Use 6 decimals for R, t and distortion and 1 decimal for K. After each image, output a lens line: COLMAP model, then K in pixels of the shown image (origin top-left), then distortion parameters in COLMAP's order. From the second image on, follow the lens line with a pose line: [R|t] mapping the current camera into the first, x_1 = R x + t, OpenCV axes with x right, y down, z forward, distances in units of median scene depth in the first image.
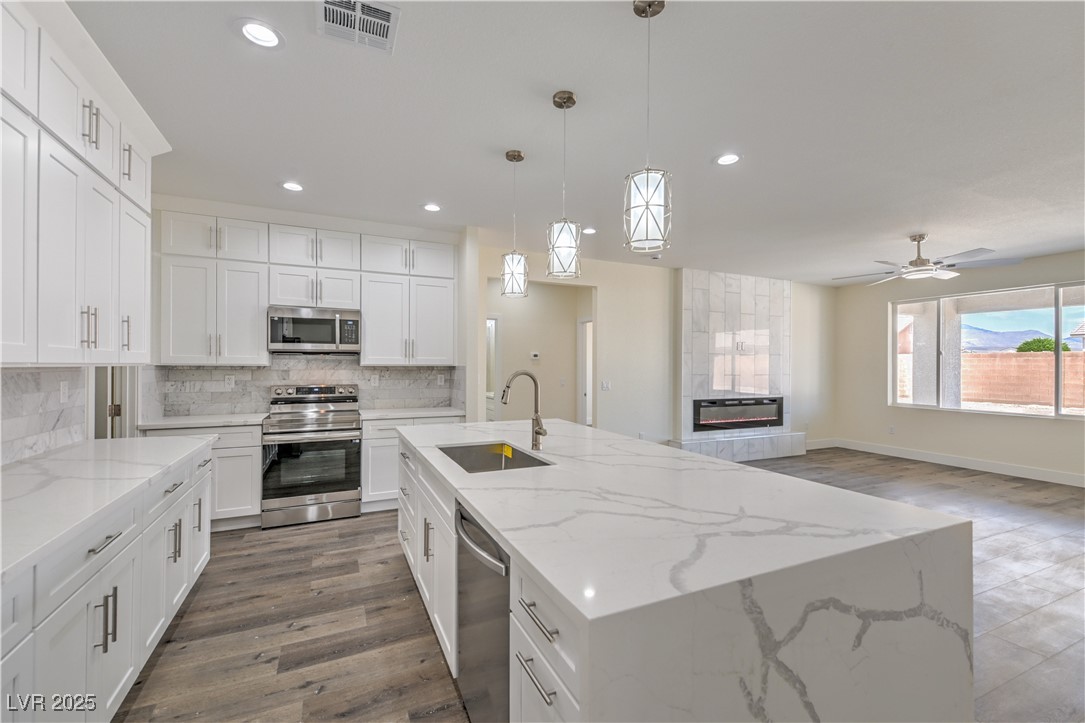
lens RADIAL K [[463.4, 0, 549.9], [0, 463.4, 360.2], [0, 0, 1]] dist [0.019986, -0.005564]
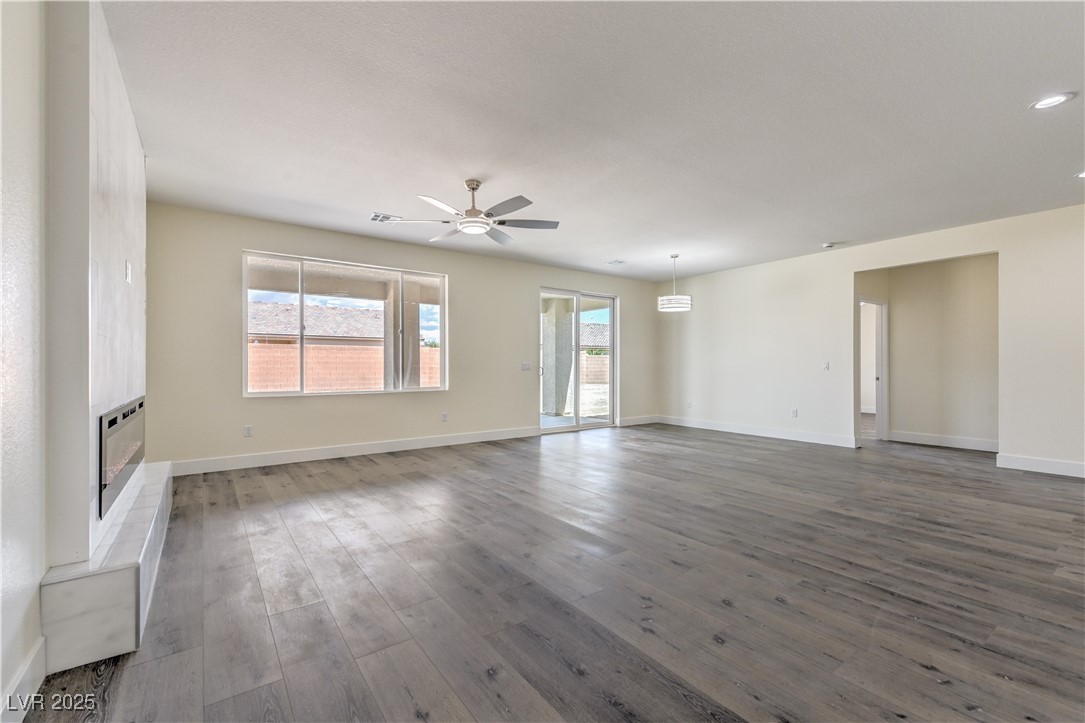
lens RADIAL K [[463.4, 0, 549.9], [0, 463.4, 360.2], [0, 0, 1]] dist [0.019986, -0.005564]
pose [[-0.188649, 0.004315, 0.982035, -0.078854], [-0.009430, 0.999936, -0.006205, 0.070955], [-0.981999, -0.010432, -0.188596, 1.163798]]
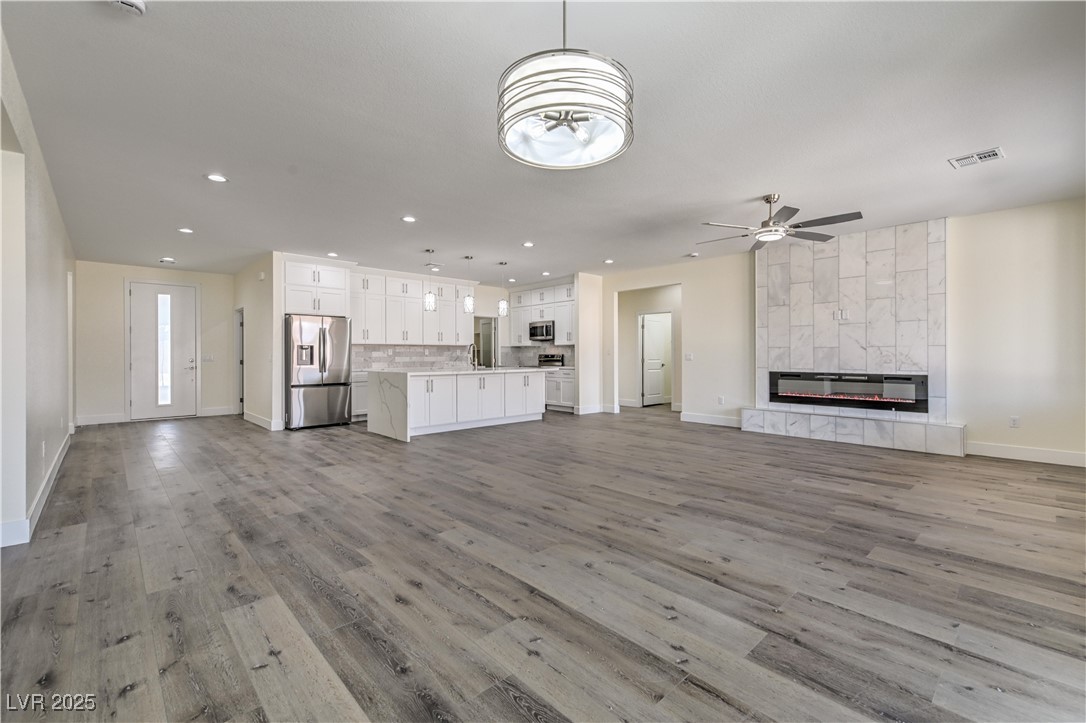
lens RADIAL K [[467.7, 0, 548.3], [0, 467.7, 355.4], [0, 0, 1]] dist [0.023474, -0.009138]
pose [[0.303694, -0.006916, -0.952745, 1.790489], [0.013737, 0.999902, -0.002879, 0.068959], [0.952671, -0.012213, 0.303759, 0.301325]]
